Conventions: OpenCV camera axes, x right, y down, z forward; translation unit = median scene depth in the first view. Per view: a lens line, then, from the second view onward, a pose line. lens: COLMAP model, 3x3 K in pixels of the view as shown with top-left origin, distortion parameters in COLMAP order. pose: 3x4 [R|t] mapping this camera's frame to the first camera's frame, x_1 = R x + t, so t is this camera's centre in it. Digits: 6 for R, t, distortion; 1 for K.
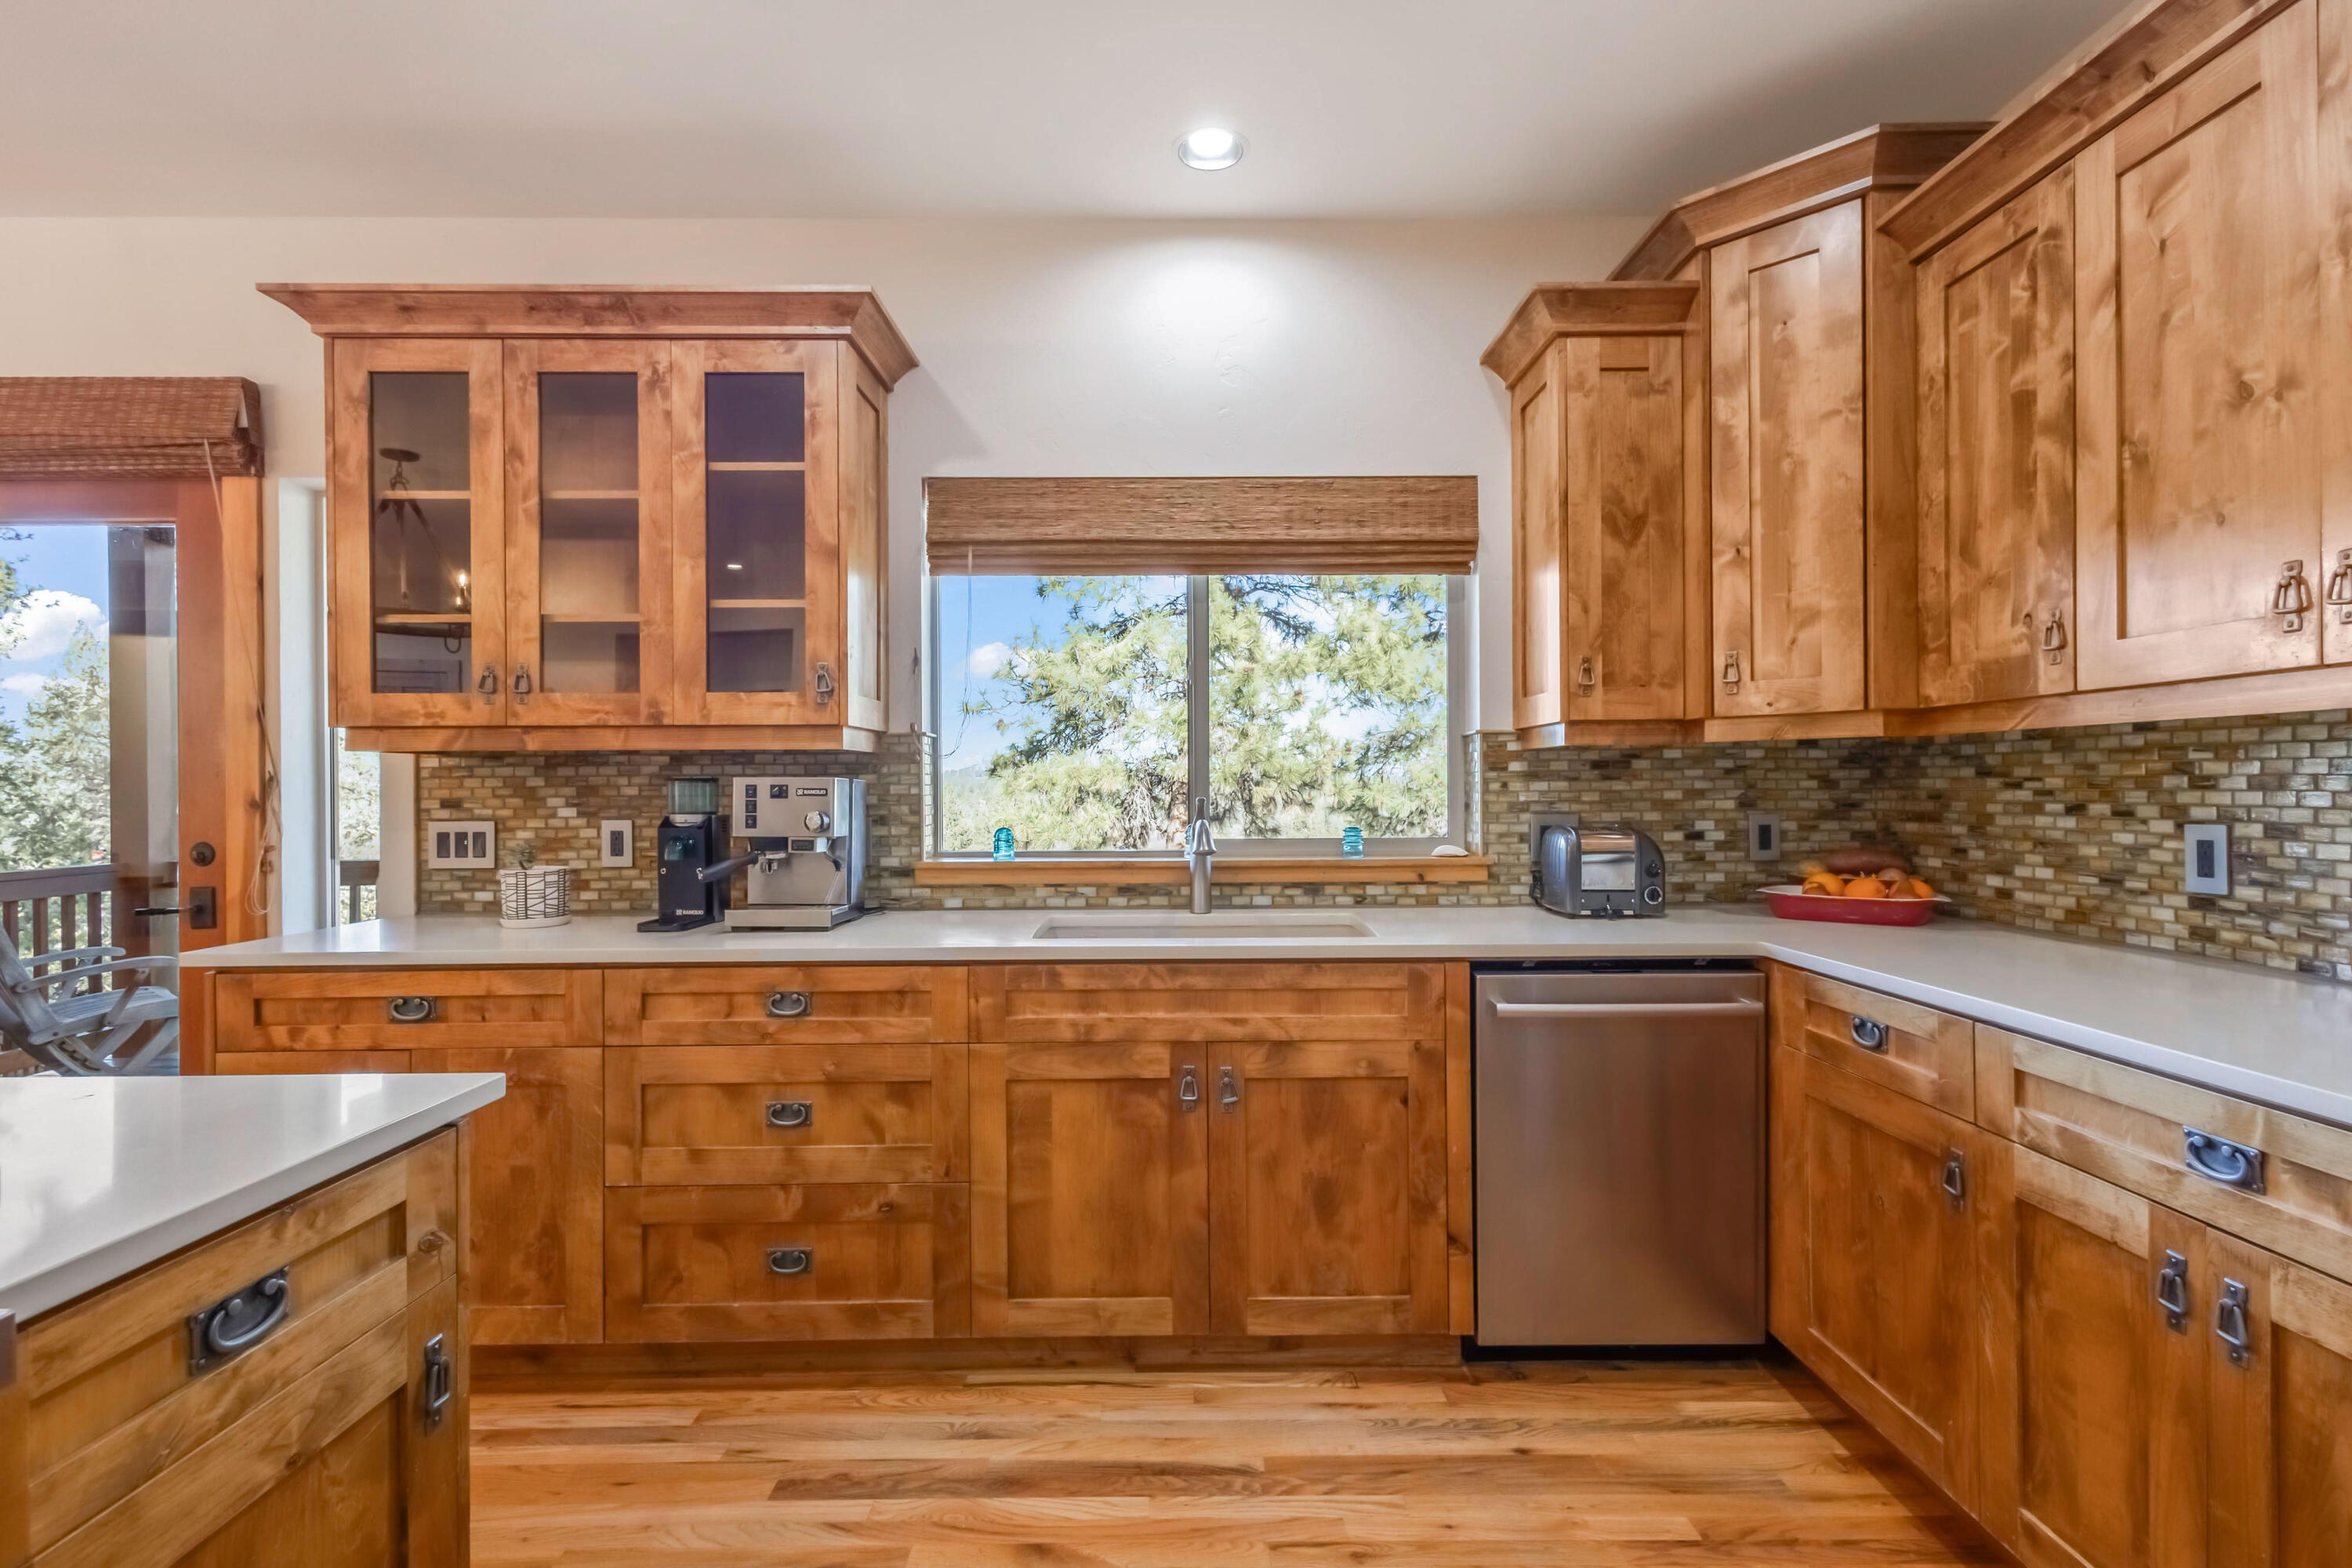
lens RADIAL K [[1089.2, 0, 1178.4], [0, 1089.2, 785.5], [0, 0, 1]] dist [0.015499, 0.000215]
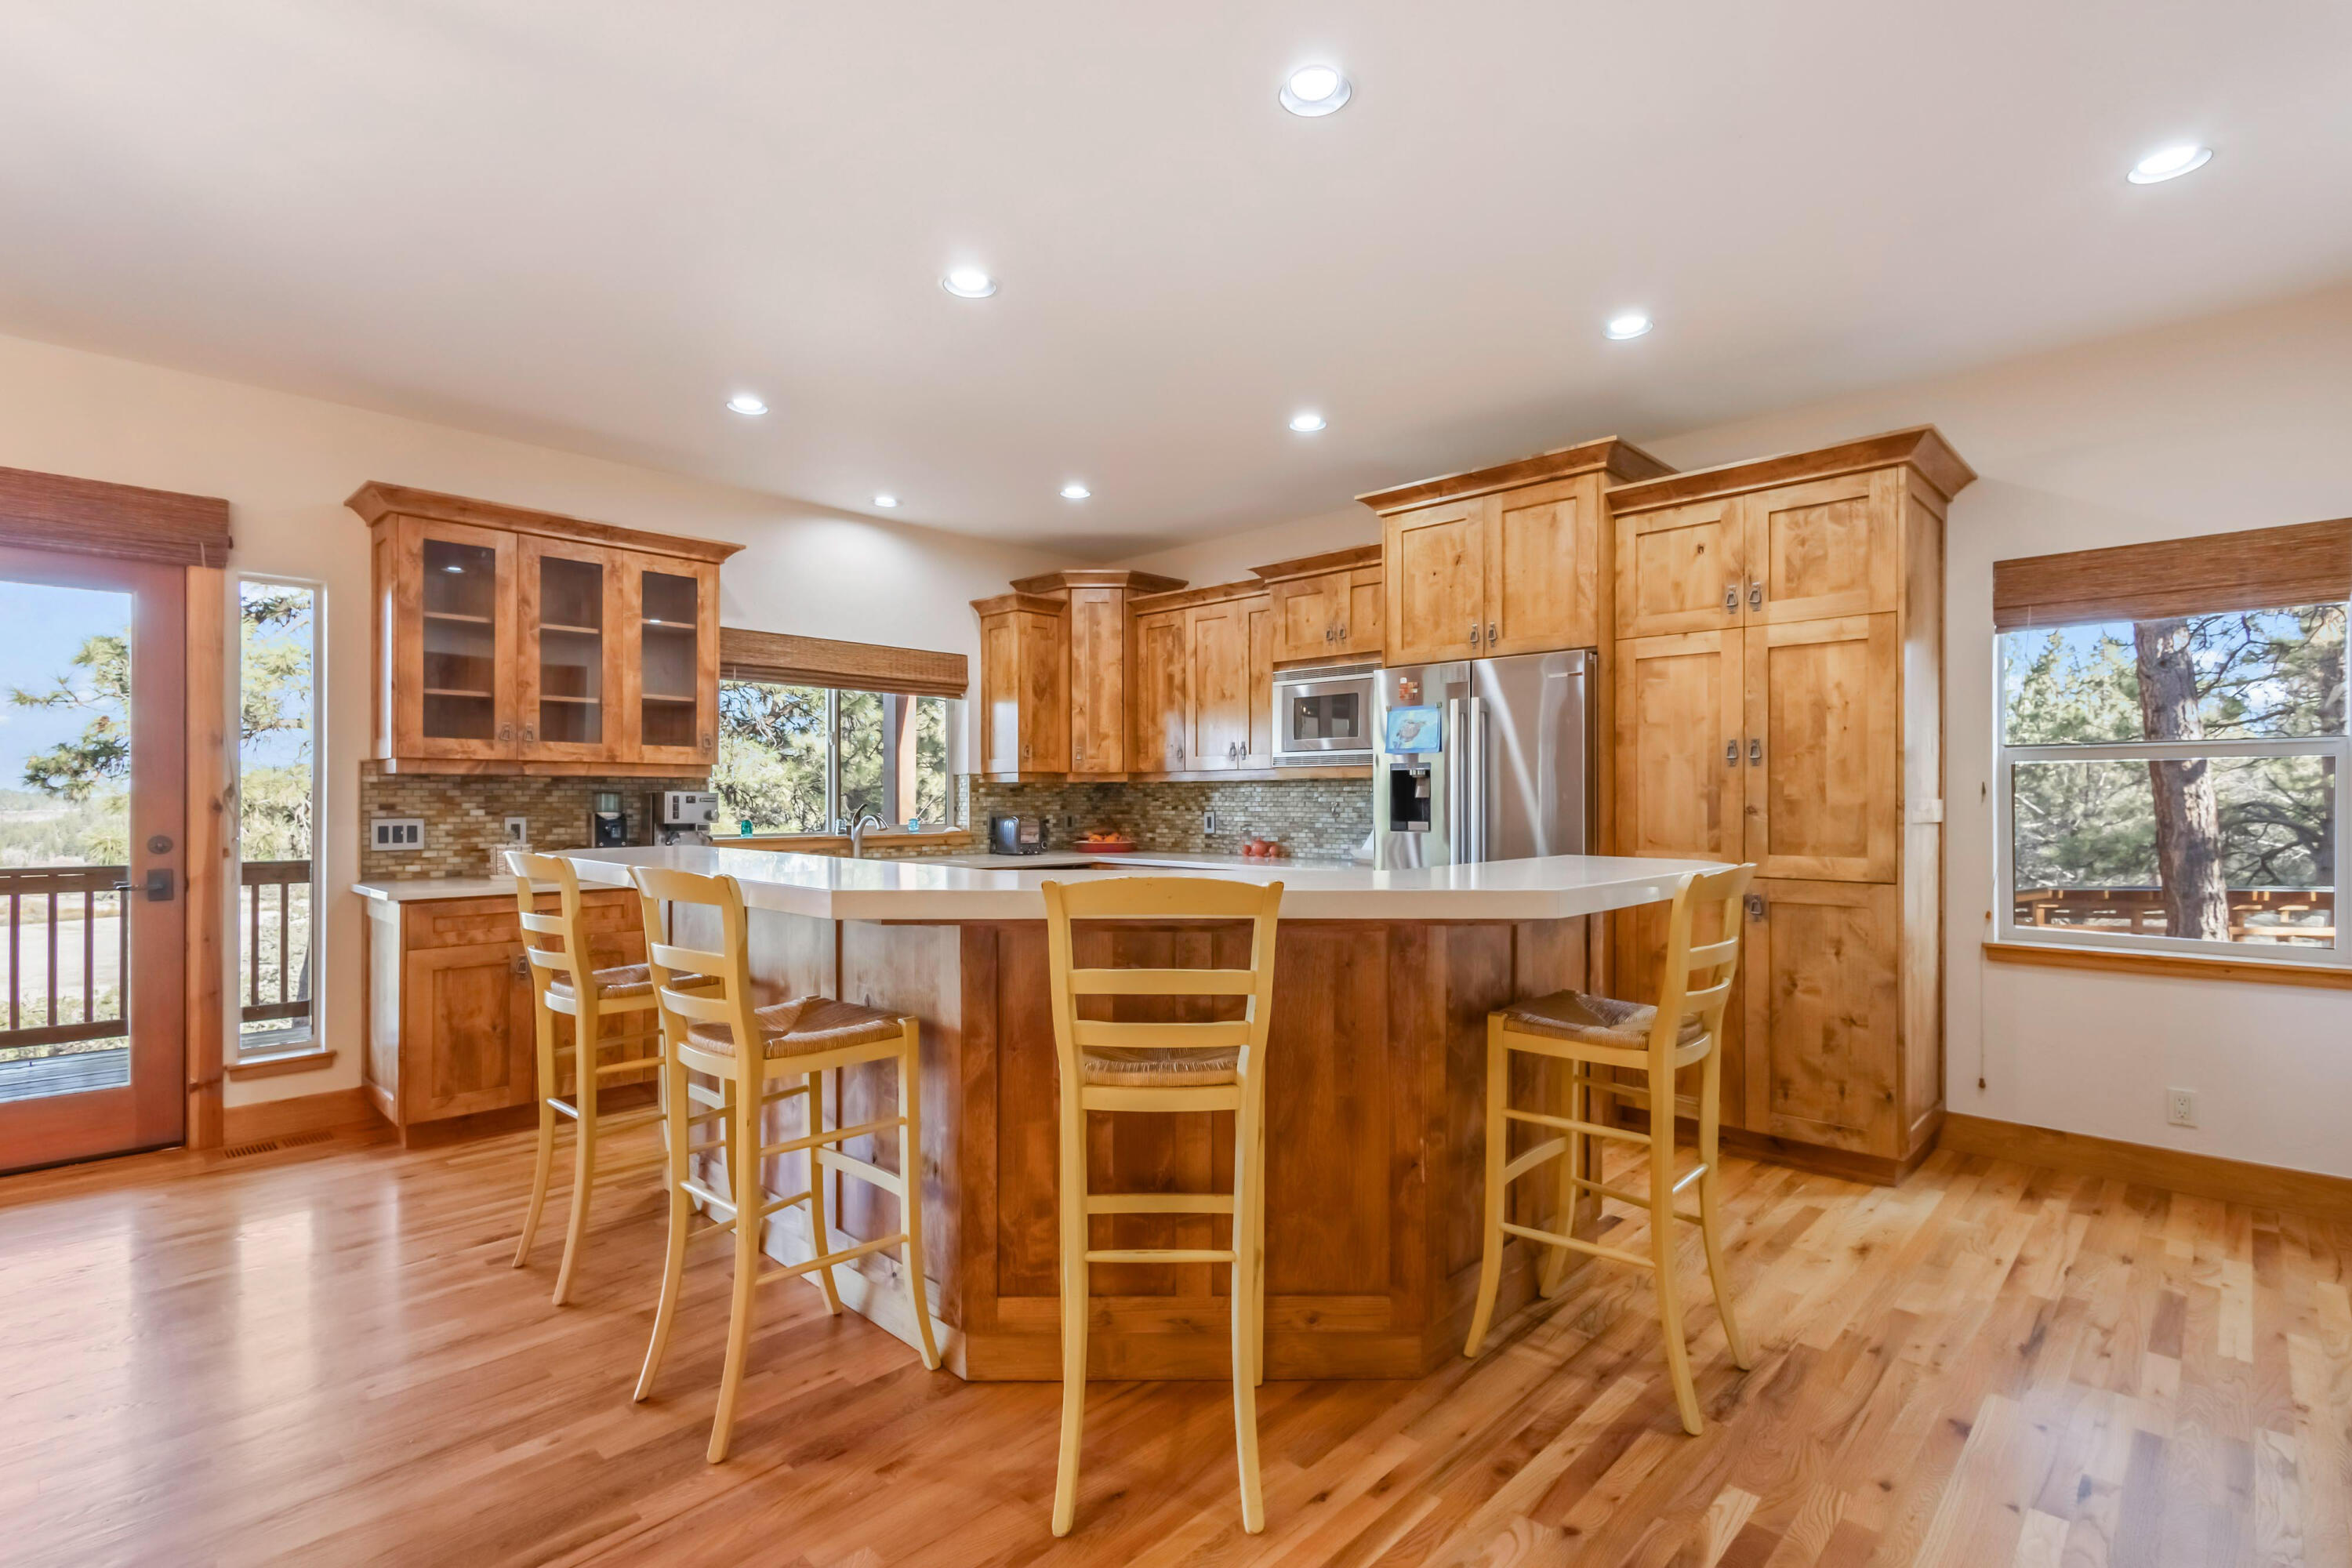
lens RADIAL K [[1089.2, 0, 1175.3], [0, 1089.2, 794.6], [0, 0, 1]] dist [0.015499, 0.000215]
pose [[0.702578, 0.008762, 0.711552, -1.104593], [-0.004378, 0.999958, -0.007991, 0.008038], [-0.711593, 0.002499, 0.702588, -0.918804]]
